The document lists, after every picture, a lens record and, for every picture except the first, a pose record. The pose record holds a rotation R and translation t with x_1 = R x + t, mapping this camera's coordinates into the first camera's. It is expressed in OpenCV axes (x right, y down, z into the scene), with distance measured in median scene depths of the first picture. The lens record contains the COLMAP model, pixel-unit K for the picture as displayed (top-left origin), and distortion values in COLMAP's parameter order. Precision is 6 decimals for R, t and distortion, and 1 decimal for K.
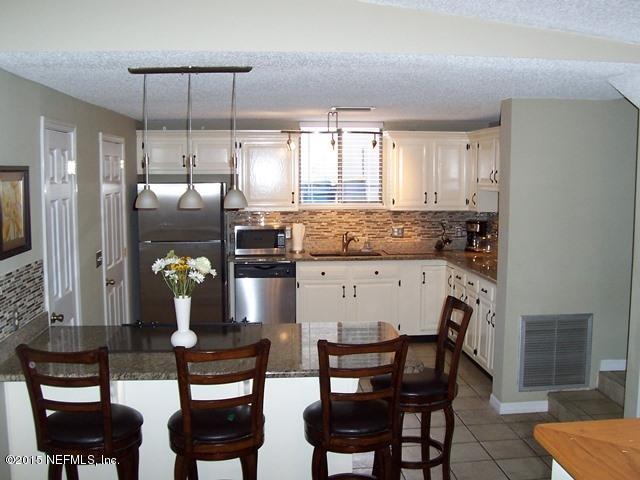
lens RADIAL K [[692.2, 0, 329.0], [0, 692.2, 241.2], [0, 0, 1]] dist [-0.190231, 0.180299]
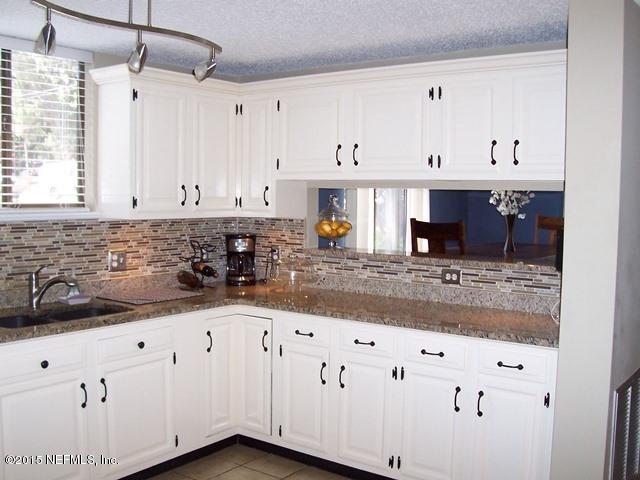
lens RADIAL K [[692.2, 0, 329.0], [0, 692.2, 241.2], [0, 0, 1]] dist [-0.190231, 0.180299]
pose [[0.669105, -0.044956, 0.741807, -0.265974], [0.064907, 0.997889, 0.001929, -0.027387], [-0.740328, 0.046858, 0.670611, 0.764349]]
